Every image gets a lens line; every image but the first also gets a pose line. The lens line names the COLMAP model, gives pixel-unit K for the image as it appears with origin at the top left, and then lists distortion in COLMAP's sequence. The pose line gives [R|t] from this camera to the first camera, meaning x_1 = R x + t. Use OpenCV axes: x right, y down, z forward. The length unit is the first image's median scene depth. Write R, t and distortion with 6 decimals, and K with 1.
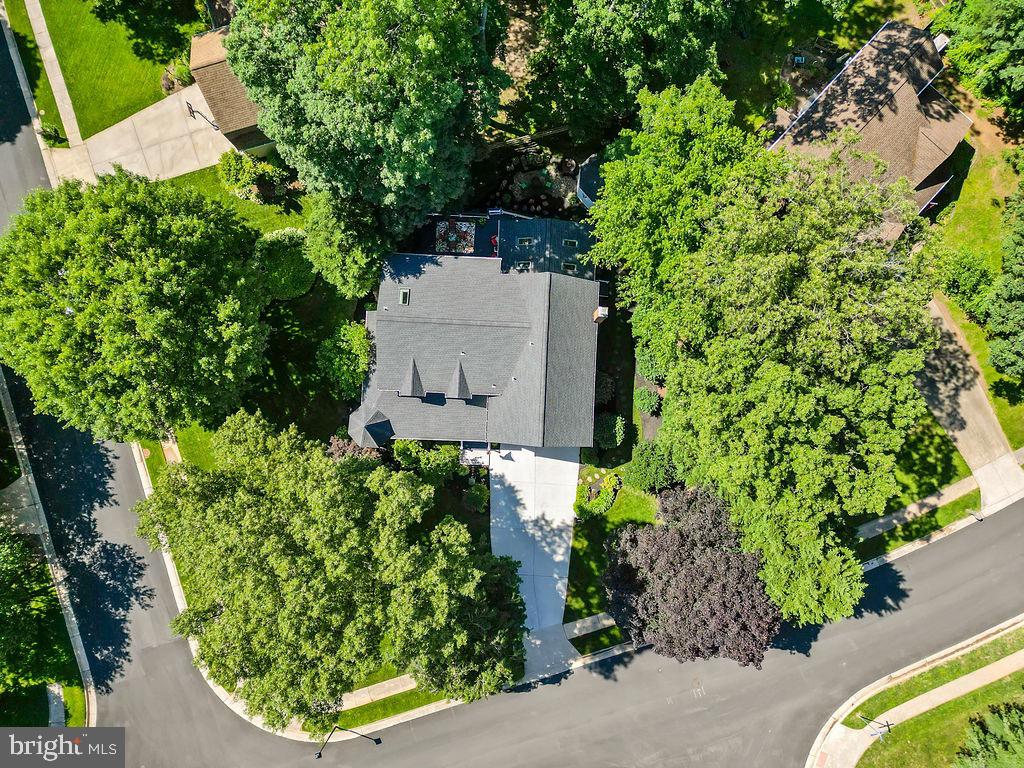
lens RADIAL K [[709.1, 0, 513.8], [0, 709.1, 385.1], [0, 0, 1]] dist [0.052782, -0.051031]
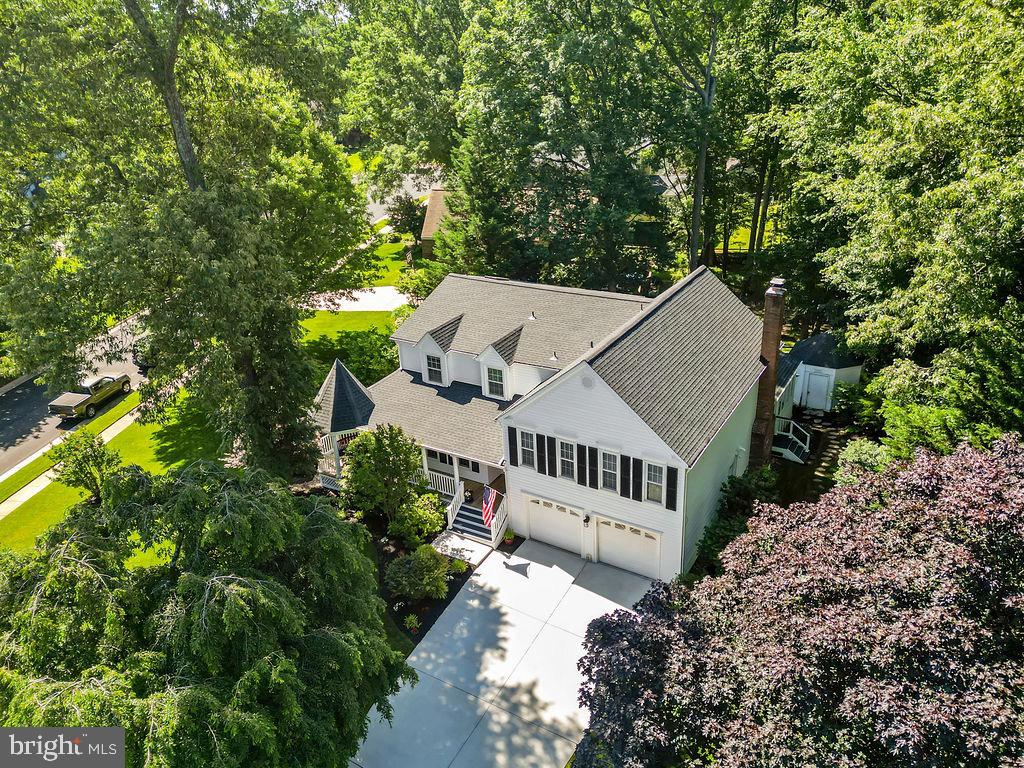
lens RADIAL K [[772.4, 0, 515.8], [0, 772.4, 368.9], [0, 0, 1]] dist [0.023763, 0.003296]
pose [[0.881059, 0.152222, -0.447844, 0.201591], [-0.467272, 0.427098, -0.774109, 0.450716], [0.073437, 0.891300, 0.447428, 0.645216]]
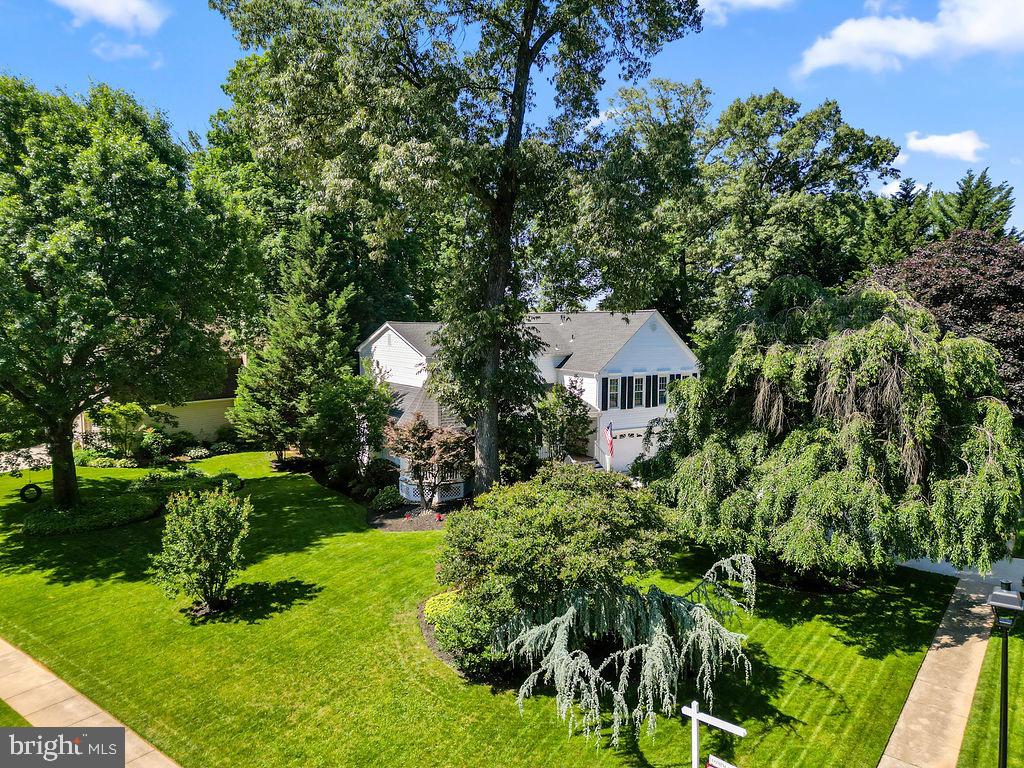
lens RADIAL K [[709.1, 0, 513.8], [0, 709.1, 376.6], [0, 0, 1]] dist [0.052782, -0.051031]
pose [[0.820552, -0.048495, 0.569511, -0.457497], [0.570900, 0.117867, -0.812515, 0.541241], [-0.027724, 0.991845, 0.124402, 0.832760]]
